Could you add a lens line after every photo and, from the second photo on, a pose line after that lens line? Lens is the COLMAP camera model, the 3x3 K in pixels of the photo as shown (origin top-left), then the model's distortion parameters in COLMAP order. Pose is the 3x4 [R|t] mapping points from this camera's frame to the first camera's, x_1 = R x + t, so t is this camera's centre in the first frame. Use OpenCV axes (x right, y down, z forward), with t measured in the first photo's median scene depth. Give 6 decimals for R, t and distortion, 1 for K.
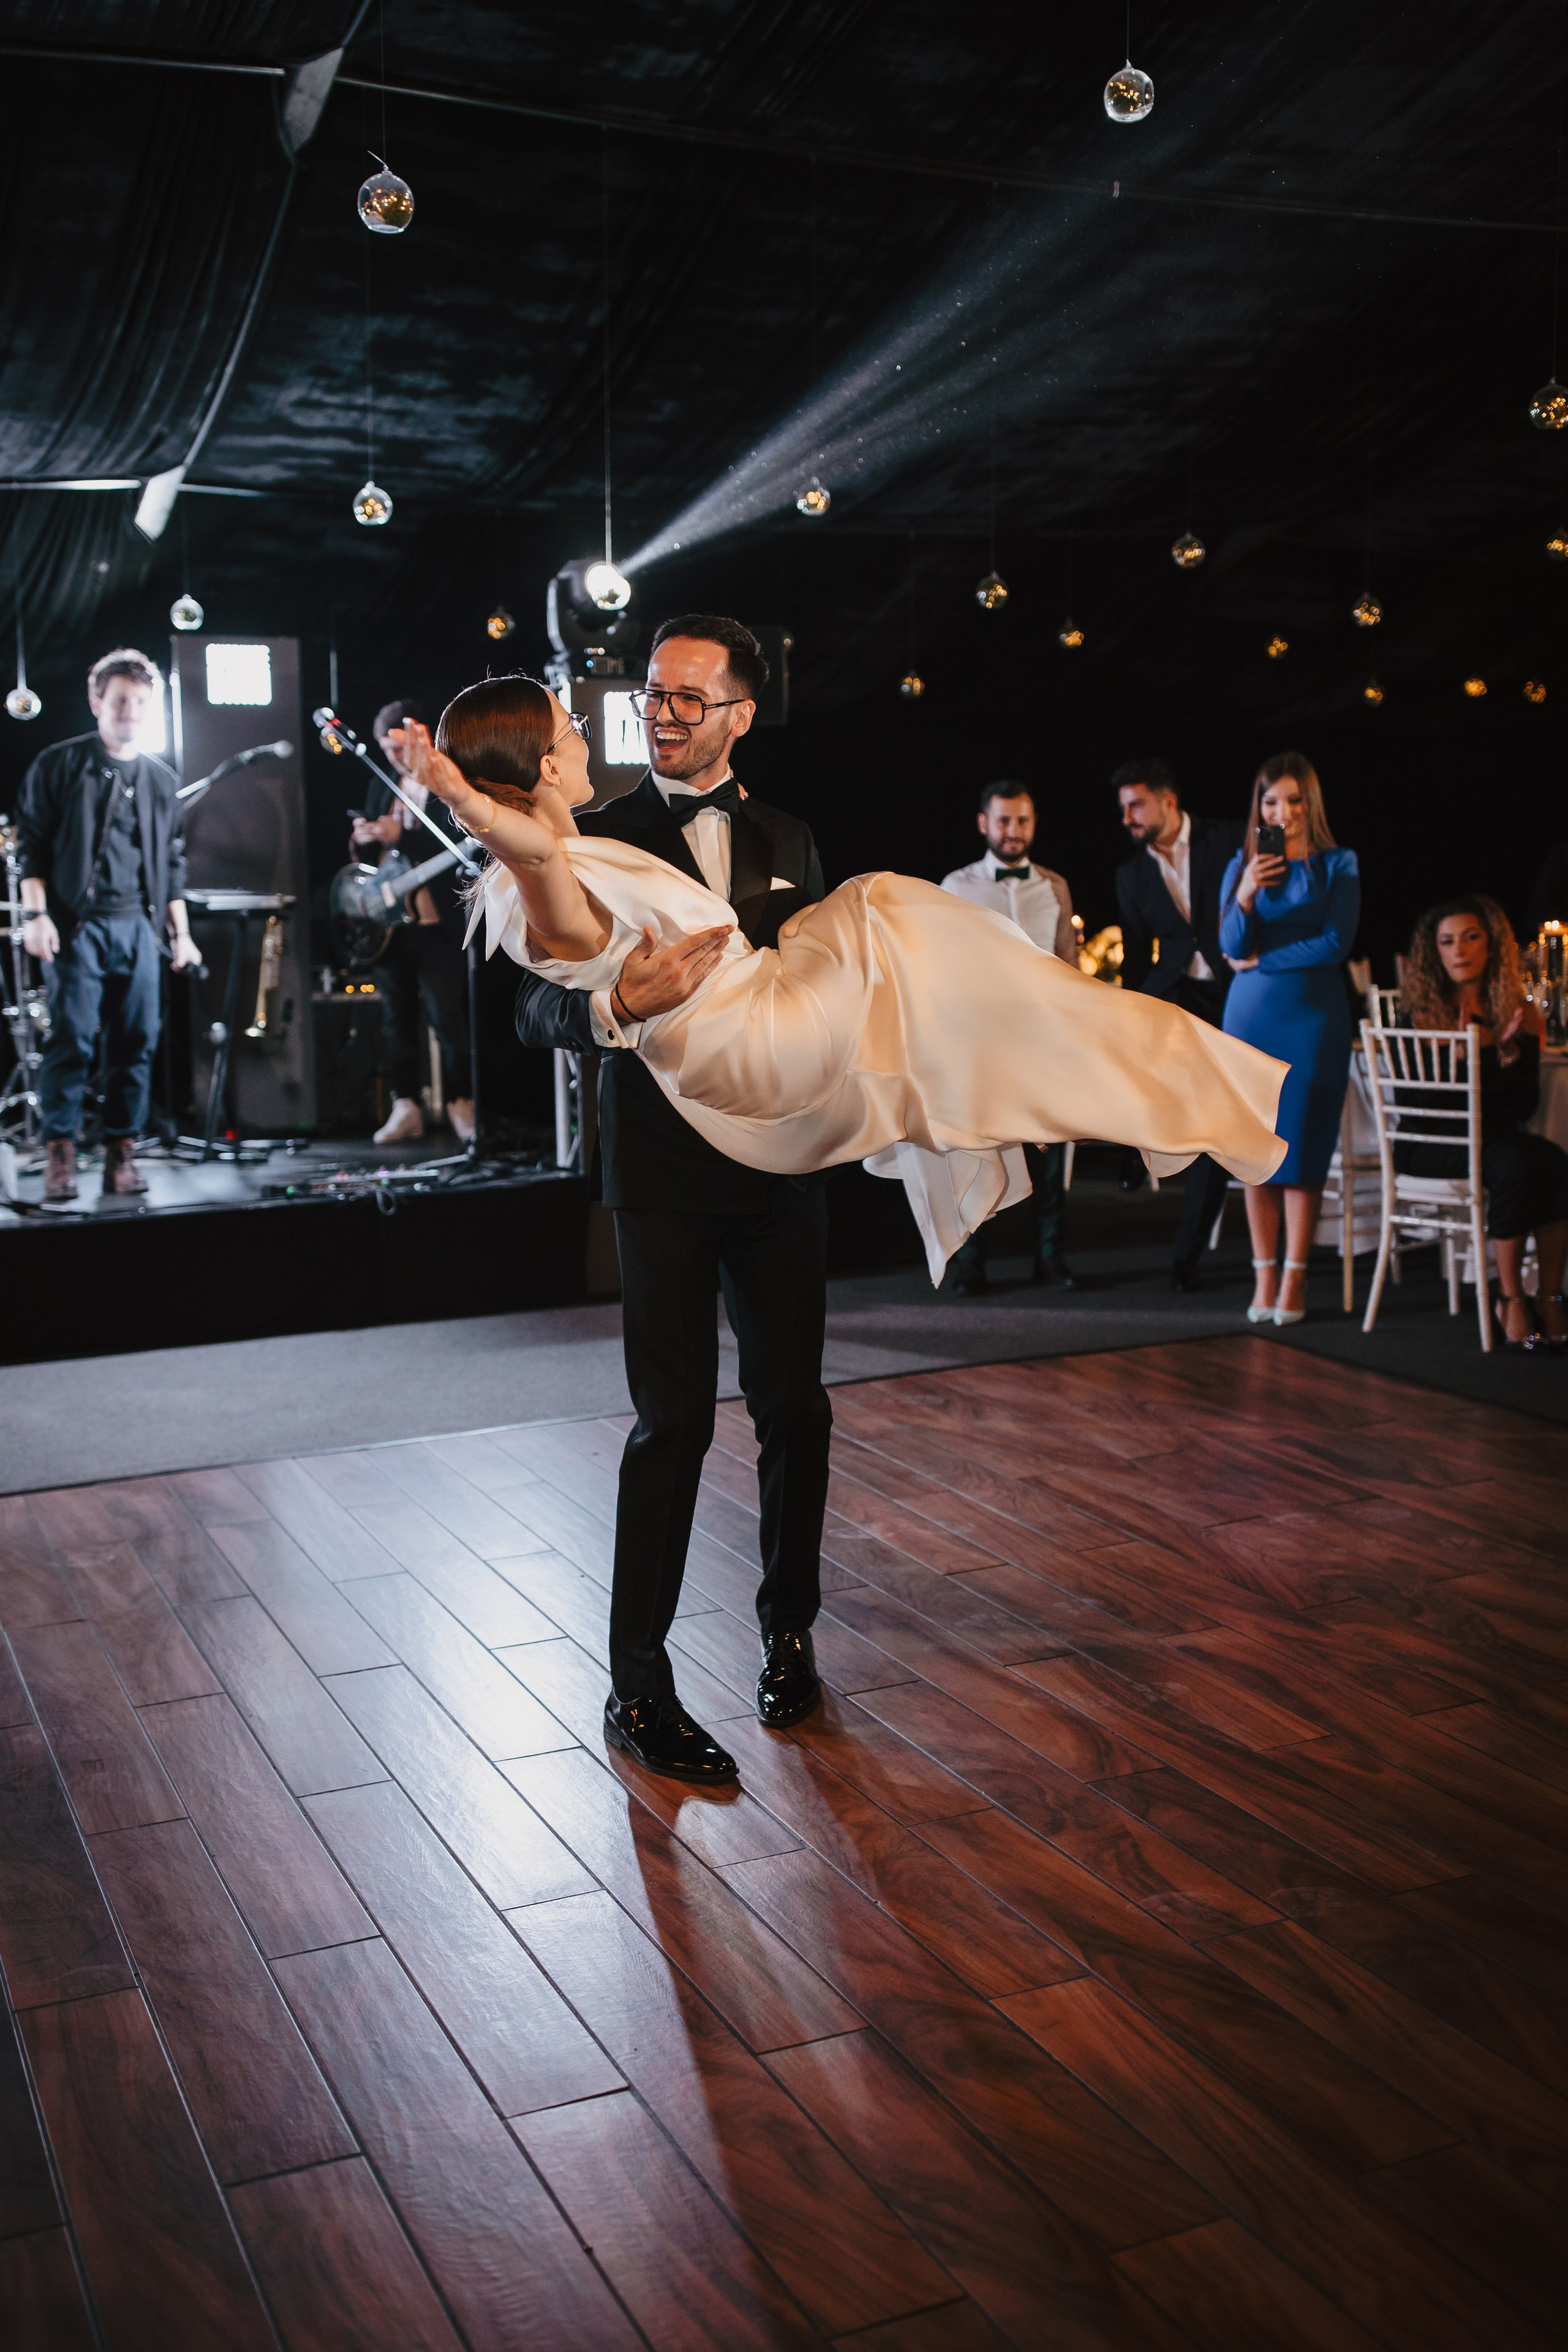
lens RADIAL K [[2277.1, 0, 776.2], [0, 2277.1, 1168.1], [0, 0, 1]] dist [-0.008879, -0.015329]
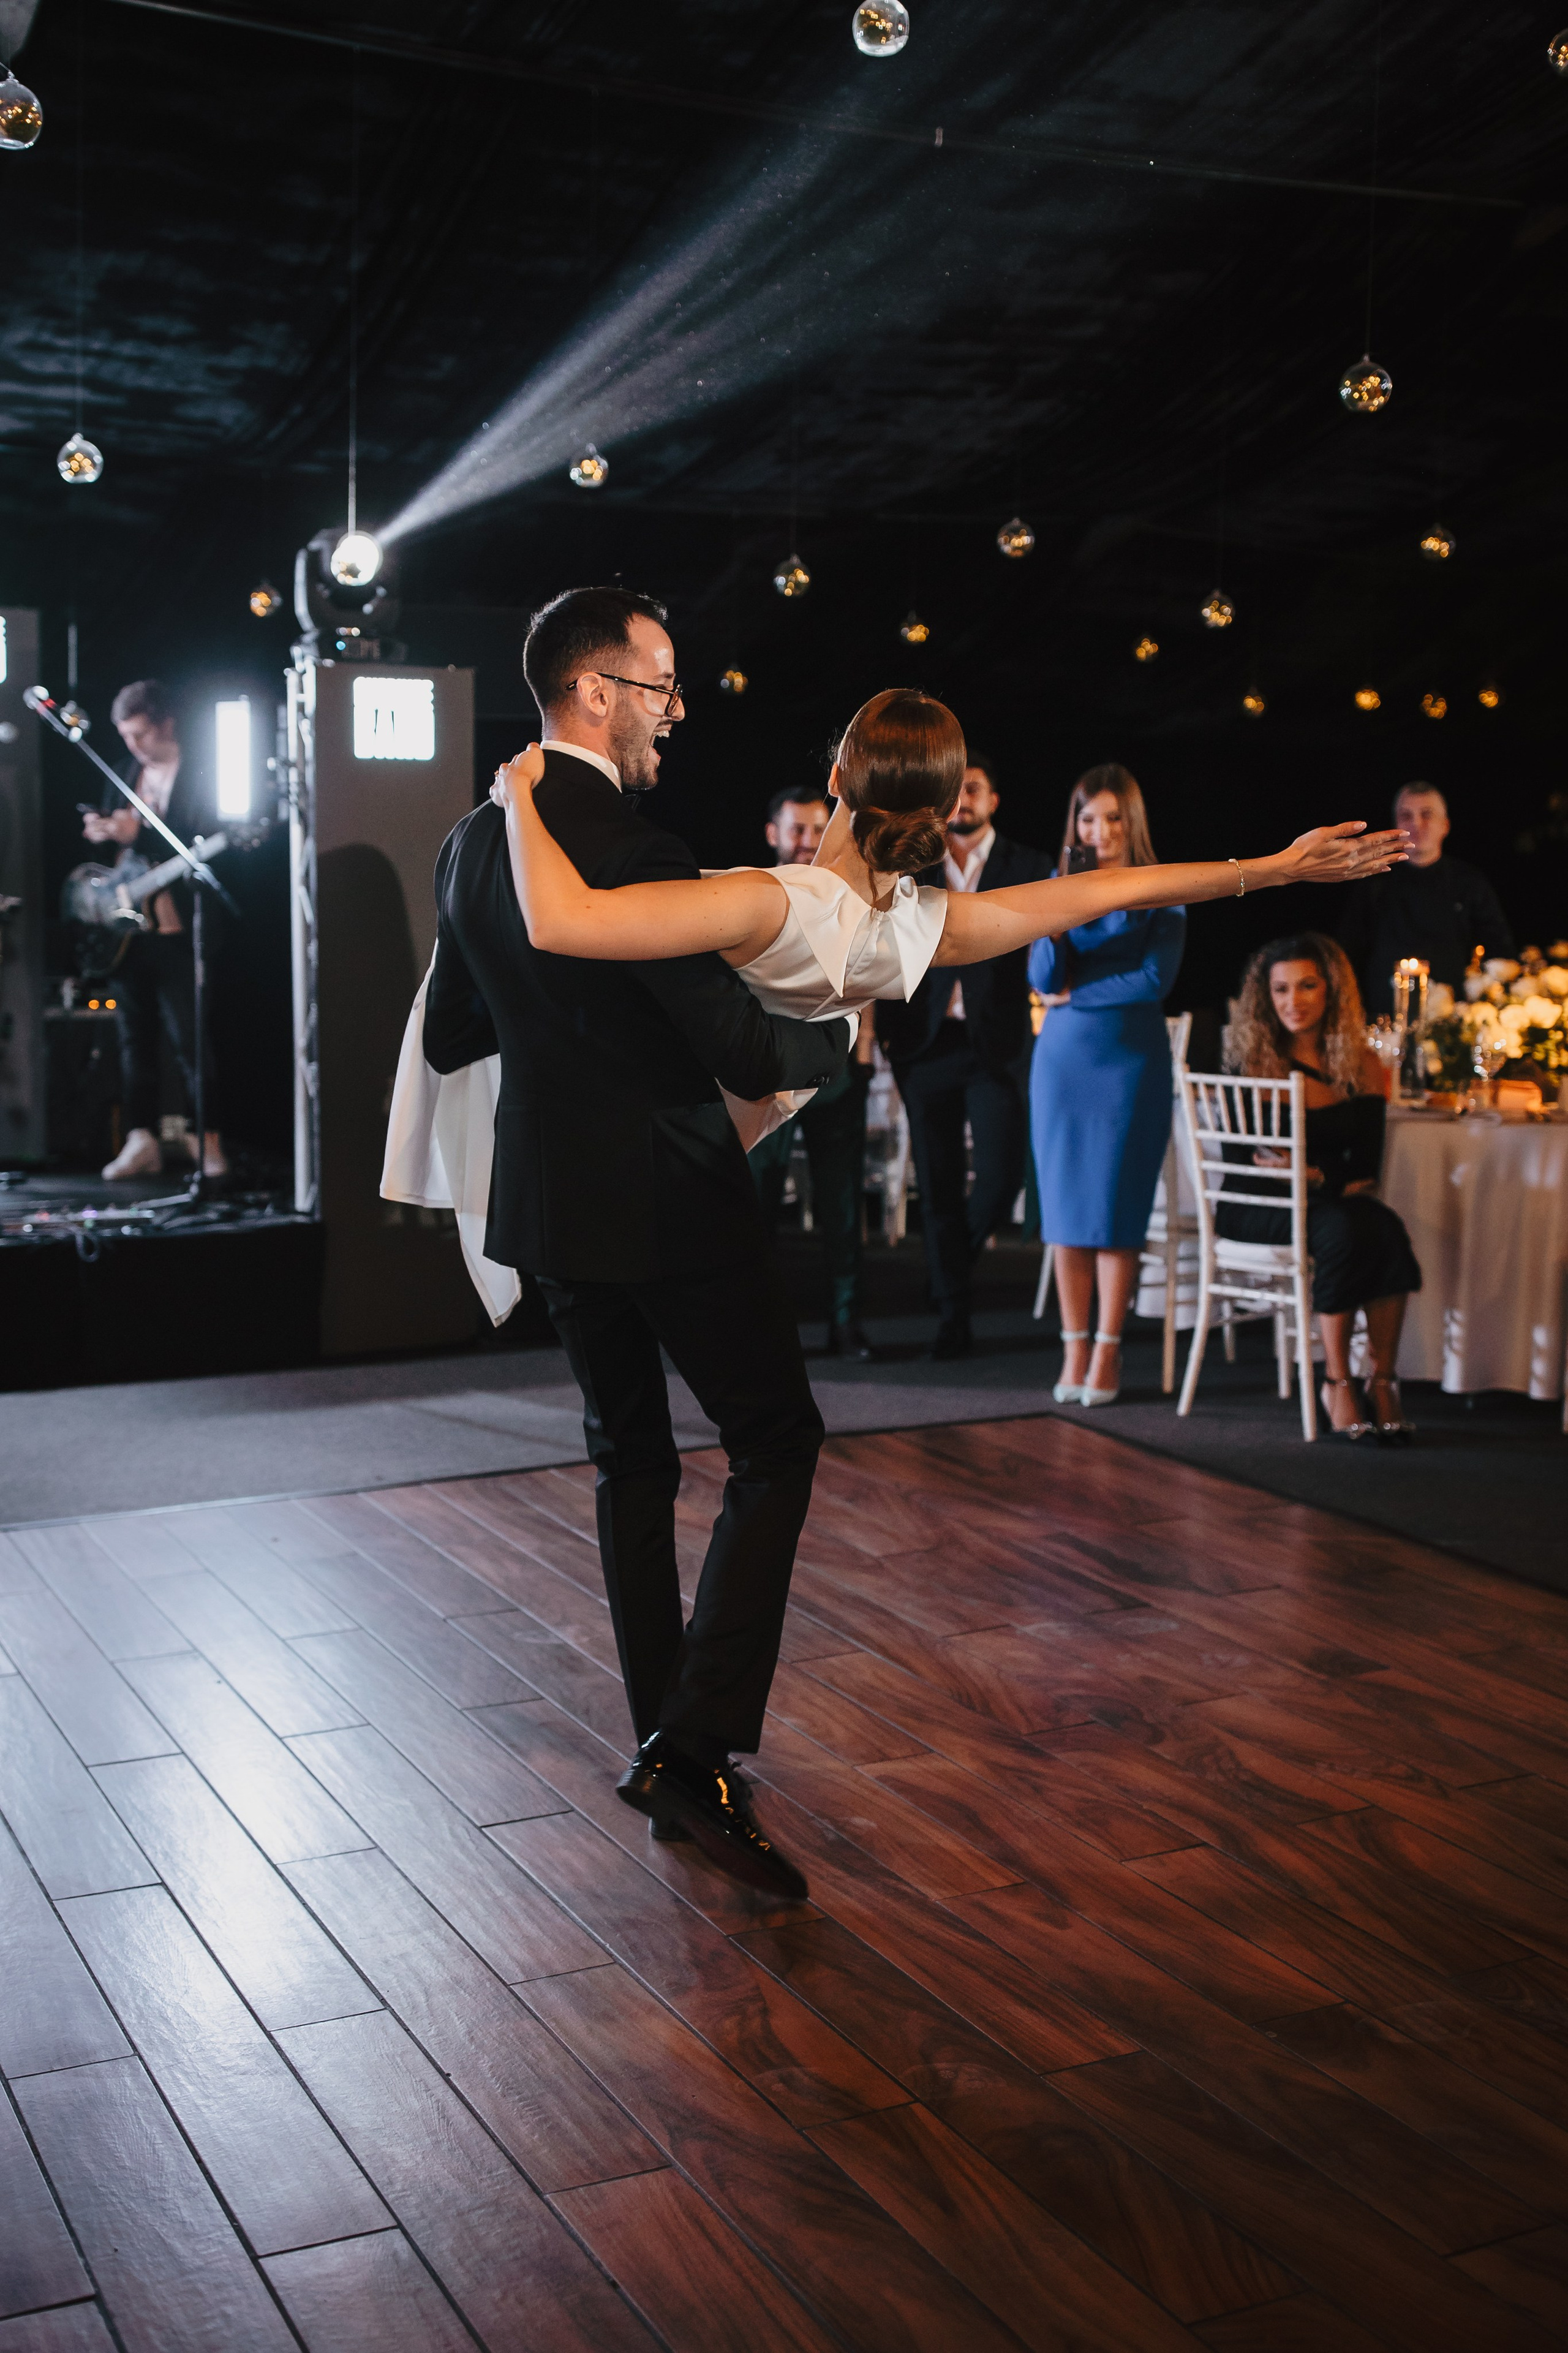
lens RADIAL K [[2533.3, 0, 734.5], [0, 2533.3, 1143.8], [0, 0, 1]] dist [-0.013406, -0.003924]
pose [[0.999399, 0.021779, 0.026970, 0.053310], [-0.021008, 0.999372, -0.028545, -0.002046], [-0.027575, 0.027961, 0.999229, 0.013501]]
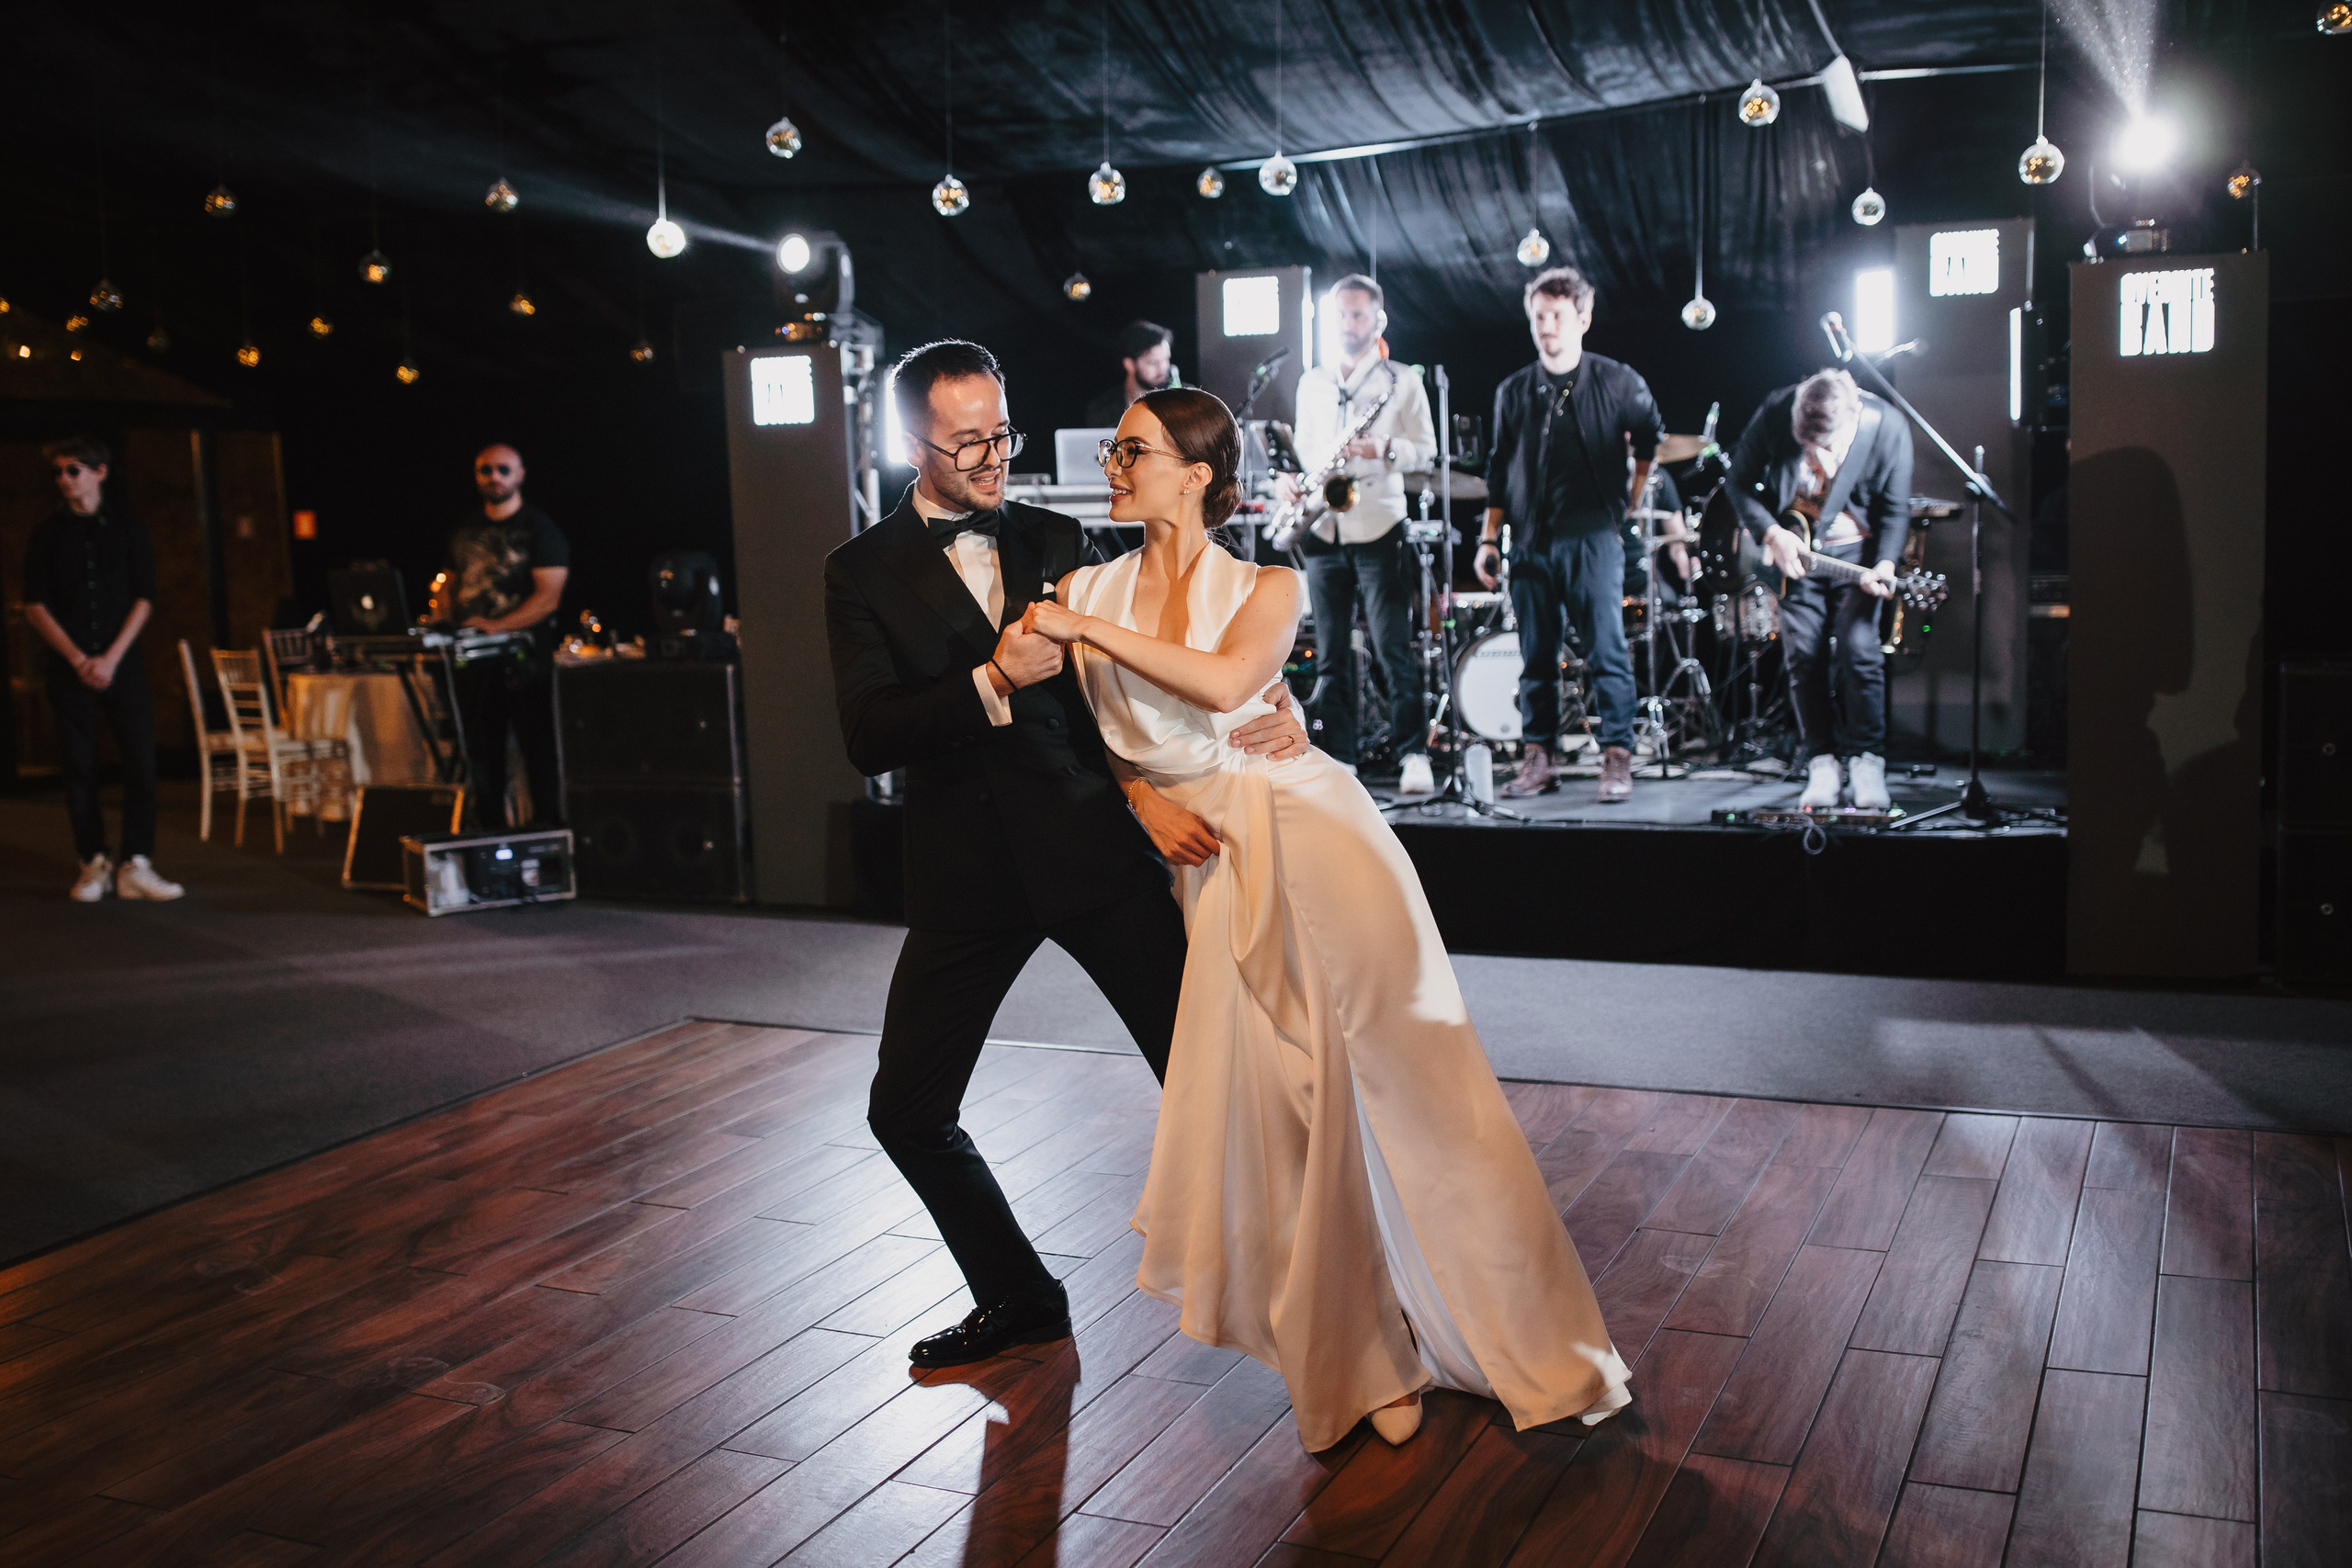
lens RADIAL K [[2362.4, 0, 1176.0], [0, 2362.4, 784.0], [0, 0, 1]] dist [-0.005886, -0.017858]
pose [[0.648081, 0.091996, -0.755995, 0.403712], [-0.078917, 0.995446, 0.053482, -0.040941], [0.757472, 0.025001, 0.652389, 0.172213]]
